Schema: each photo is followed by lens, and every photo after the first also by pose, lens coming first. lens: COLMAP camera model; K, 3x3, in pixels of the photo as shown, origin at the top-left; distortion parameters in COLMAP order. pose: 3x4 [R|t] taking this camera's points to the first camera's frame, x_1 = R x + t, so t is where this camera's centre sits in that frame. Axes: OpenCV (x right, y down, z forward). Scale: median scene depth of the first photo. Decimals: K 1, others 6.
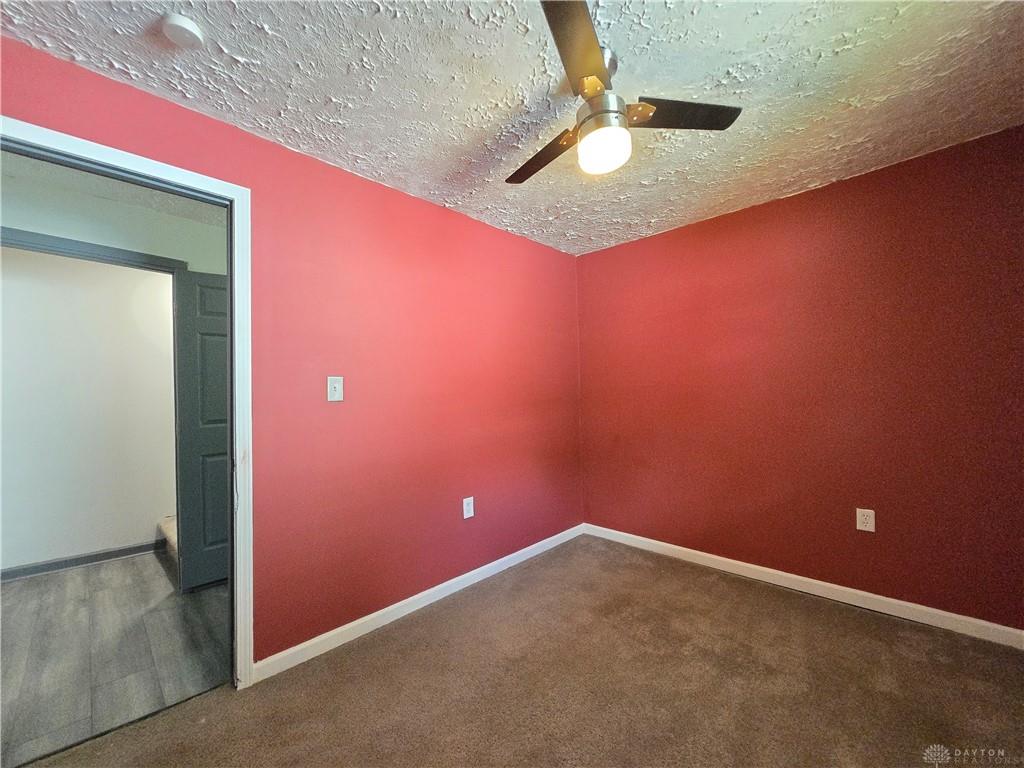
lens RADIAL K [[401.0, 0, 513.7], [0, 401.0, 388.8], [0, 0, 1]] dist [0.000243, -0.000262]
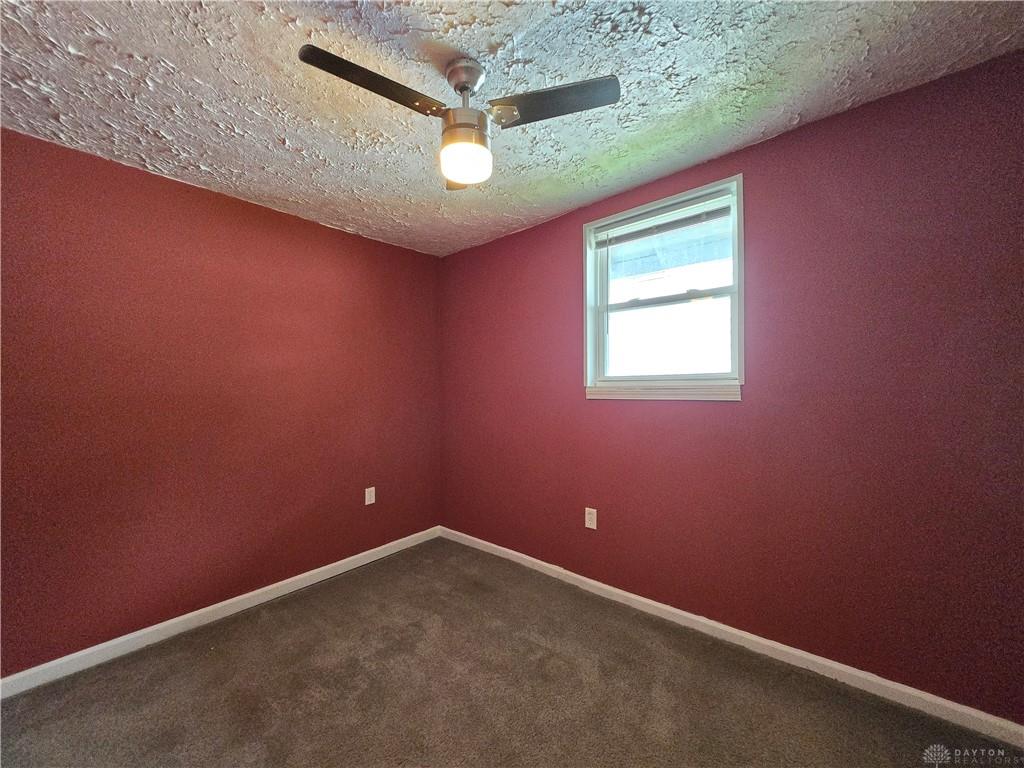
lens RADIAL K [[401.0, 0, 515.3], [0, 401.0, 383.9], [0, 0, 1]] dist [0.000243, -0.000262]
pose [[-0.054415, 0.030651, 0.998048, -0.540776], [0.002779, 0.999530, -0.030545, -0.003632], [-0.998515, 0.001112, -0.054475, 0.646632]]
